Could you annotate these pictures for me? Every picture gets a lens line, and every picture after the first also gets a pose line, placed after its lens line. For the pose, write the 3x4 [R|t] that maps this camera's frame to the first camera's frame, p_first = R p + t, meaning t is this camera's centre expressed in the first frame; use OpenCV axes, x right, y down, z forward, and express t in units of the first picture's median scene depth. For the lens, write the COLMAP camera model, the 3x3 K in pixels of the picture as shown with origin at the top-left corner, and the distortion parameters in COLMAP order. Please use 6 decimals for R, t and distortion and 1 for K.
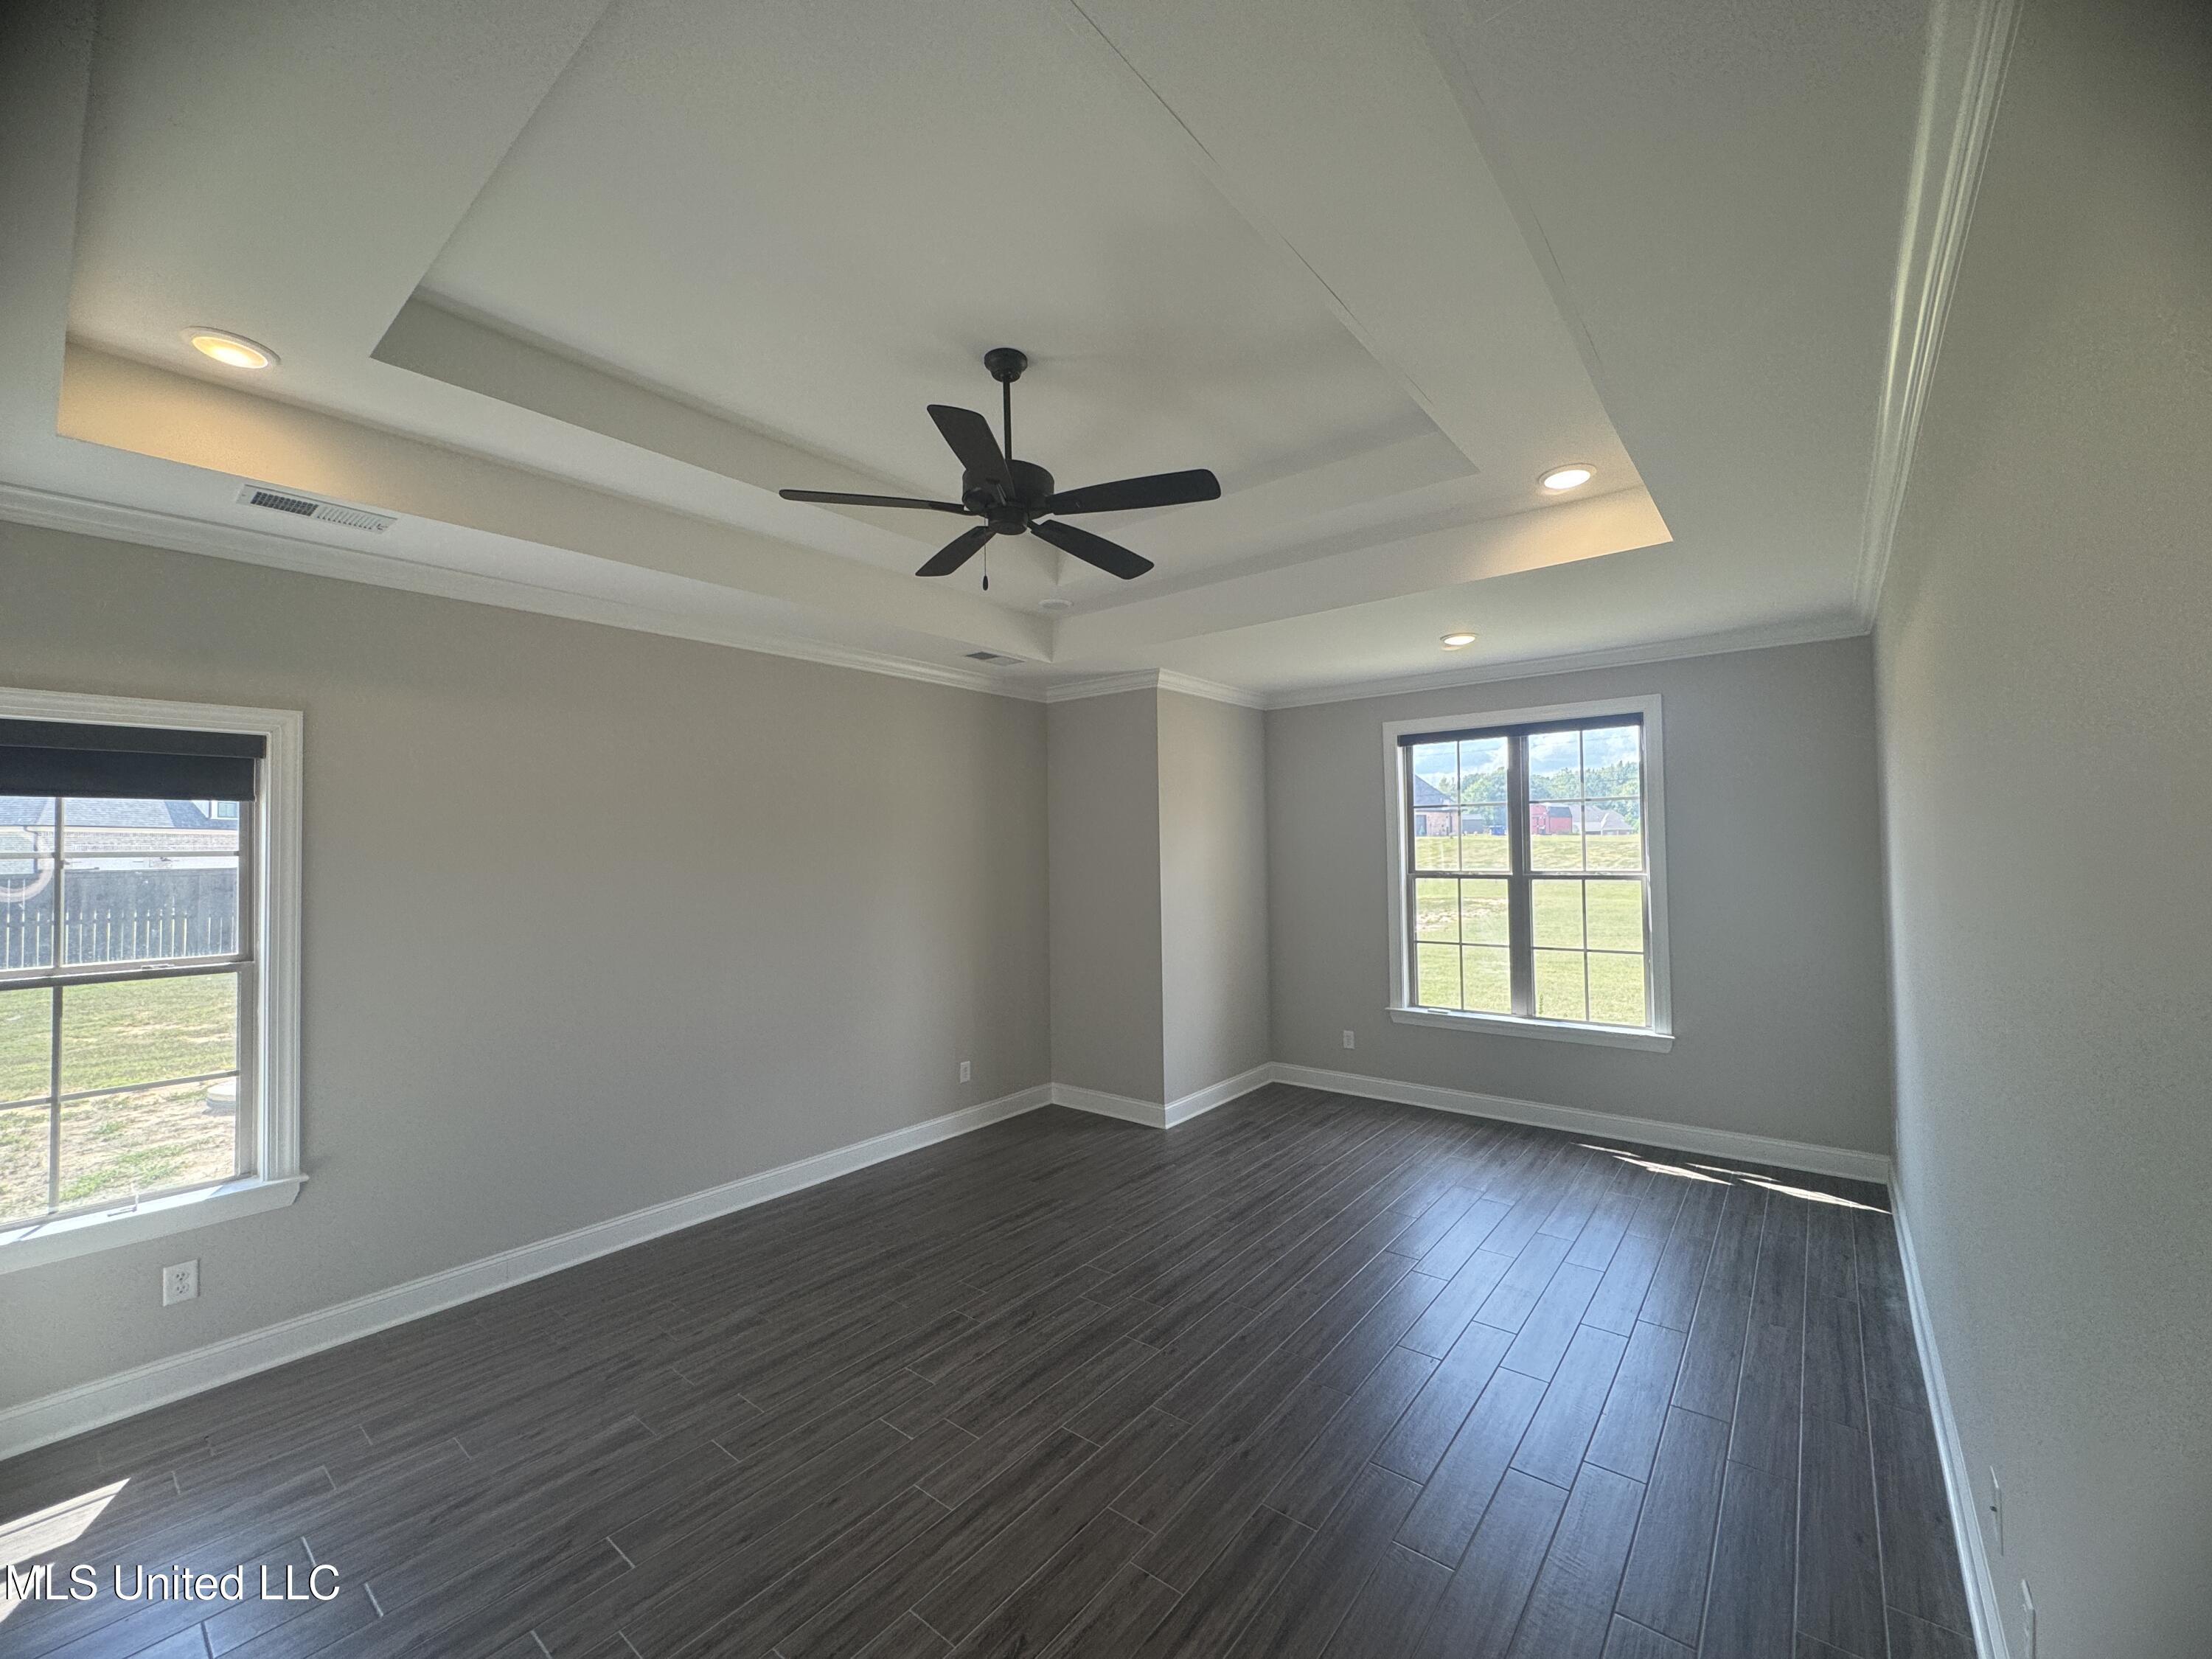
lens RADIAL K [[887.7, 0, 1109.9], [0, 887.7, 828.4], [0, 0, 1]] dist [-0.005070, -0.000052]
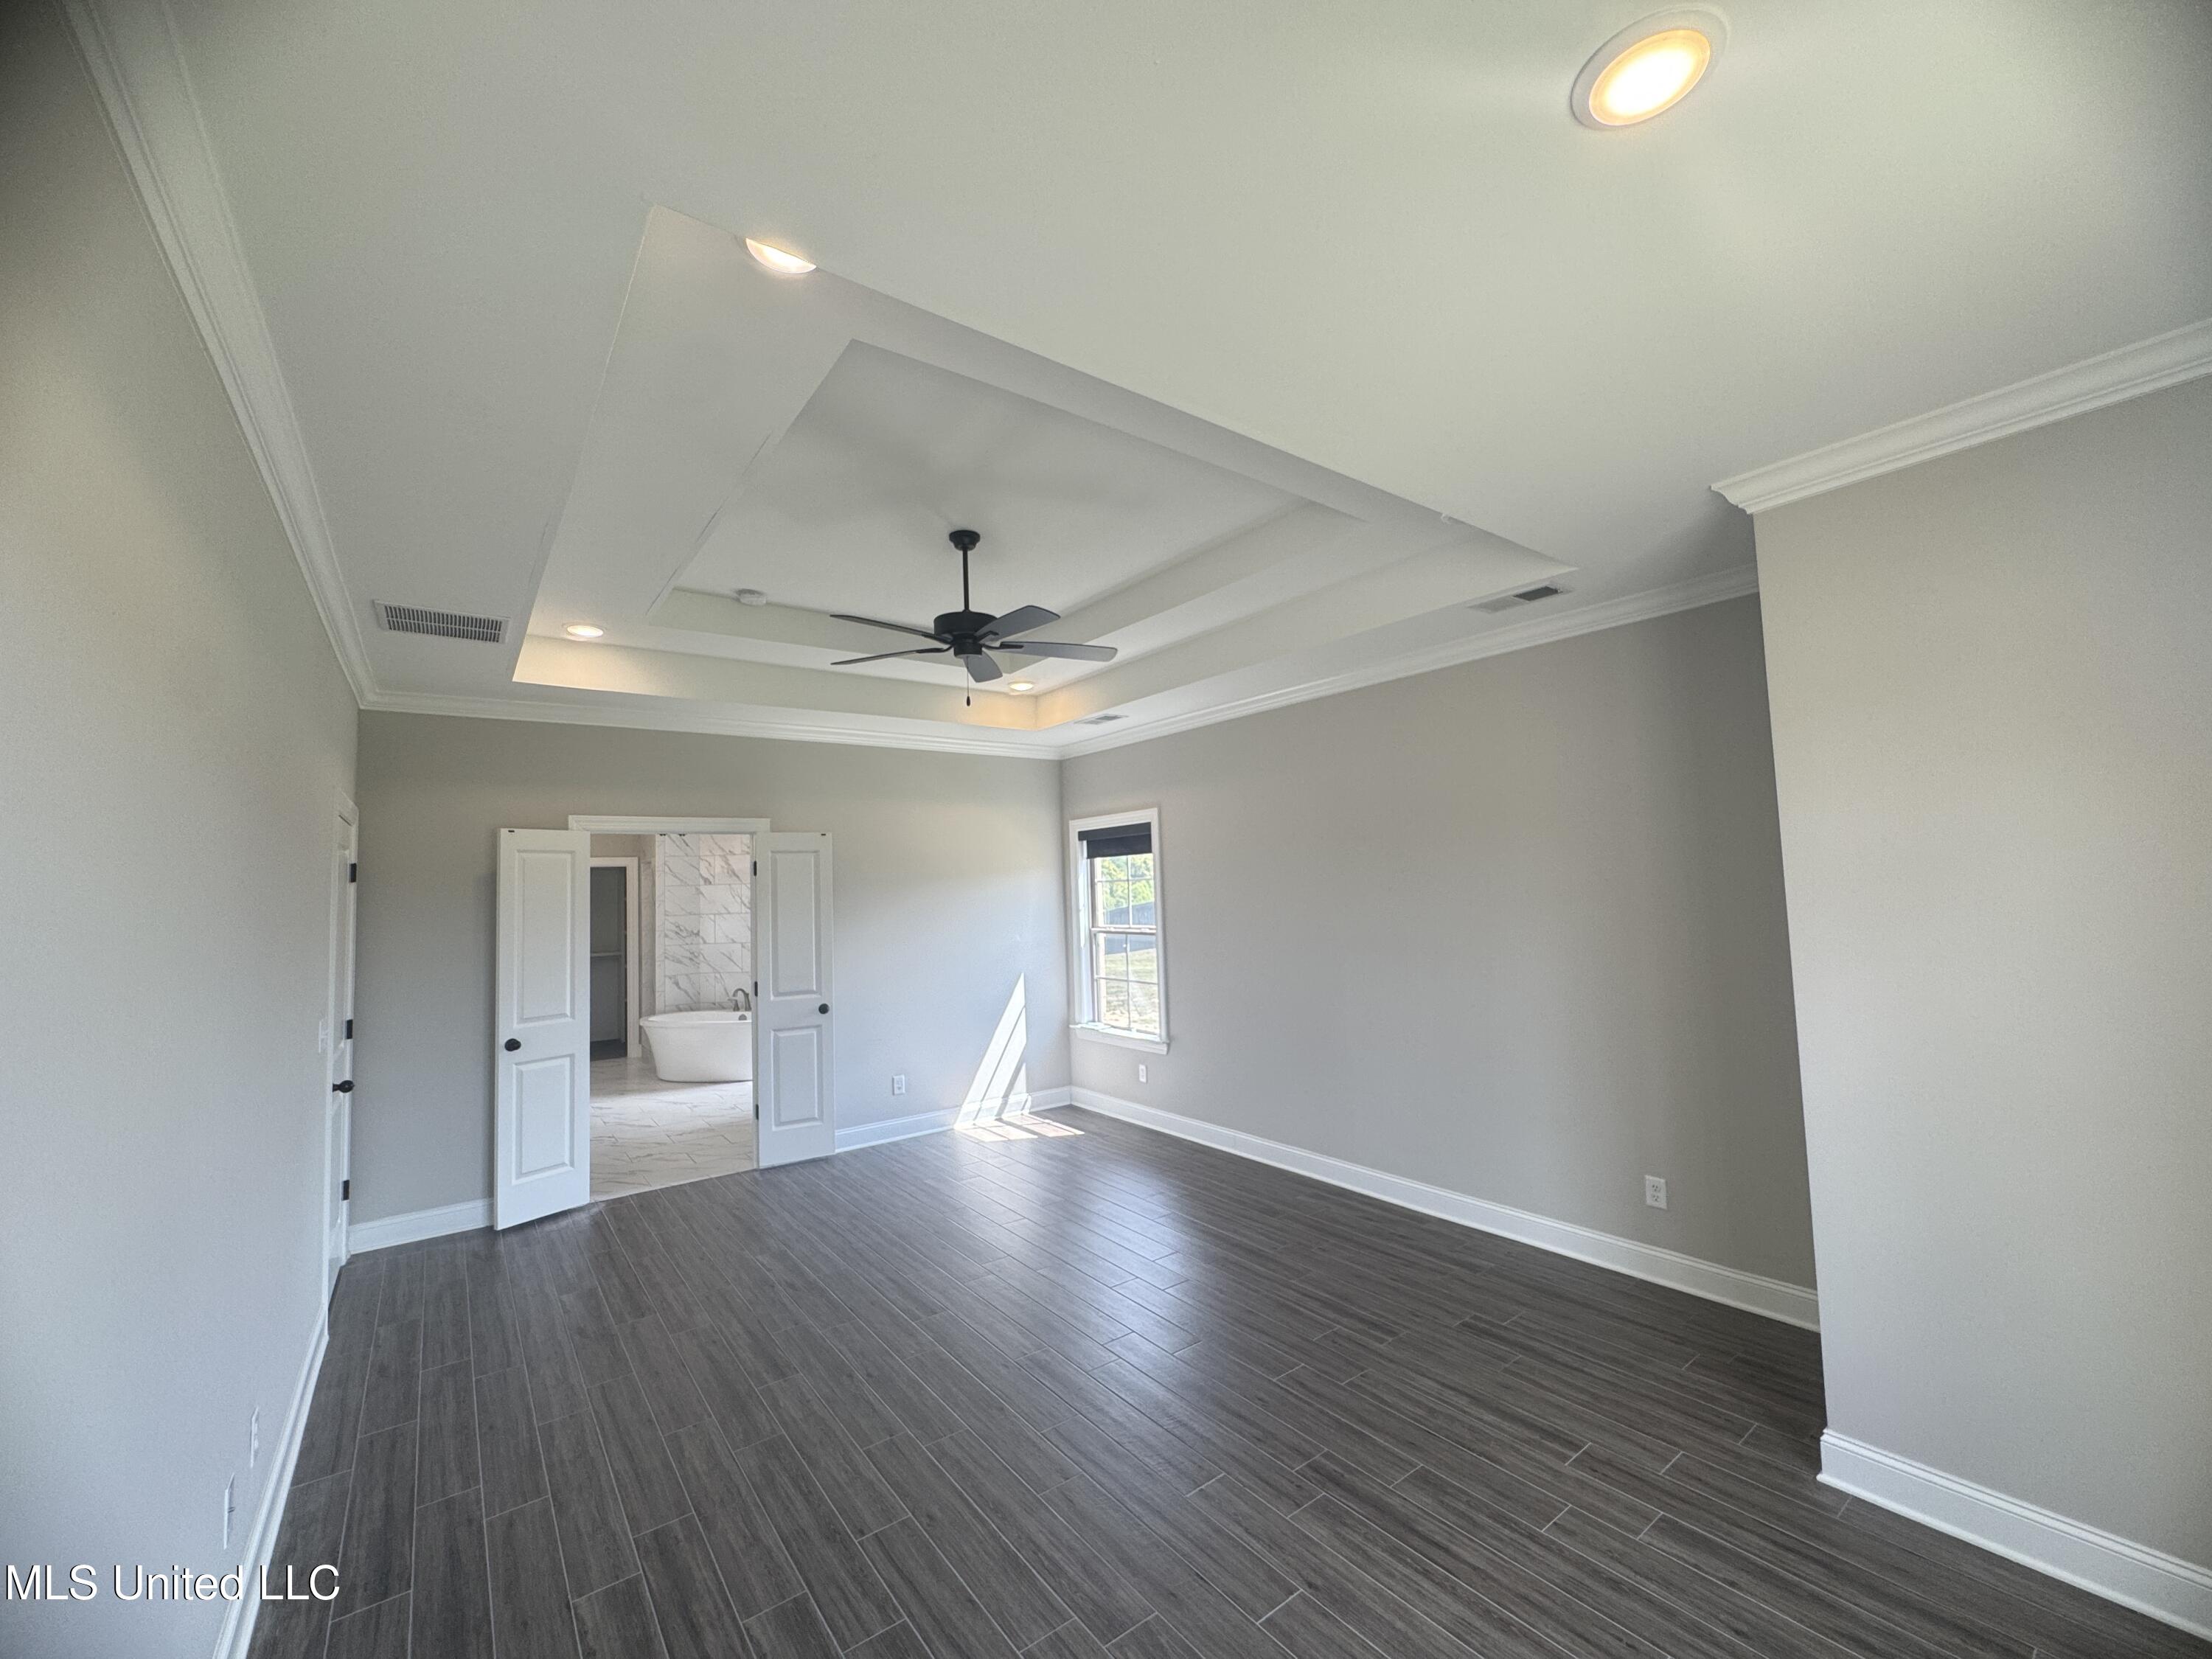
lens RADIAL K [[887.7, 0, 1109.9], [0, 887.7, 828.4], [0, 0, 1]] dist [-0.005070, -0.000052]
pose [[-0.254666, -0.047425, -0.965866, 0.734109], [0.059519, 0.996134, -0.064604, 0.026038], [0.965196, -0.073940, -0.250858, 0.974794]]
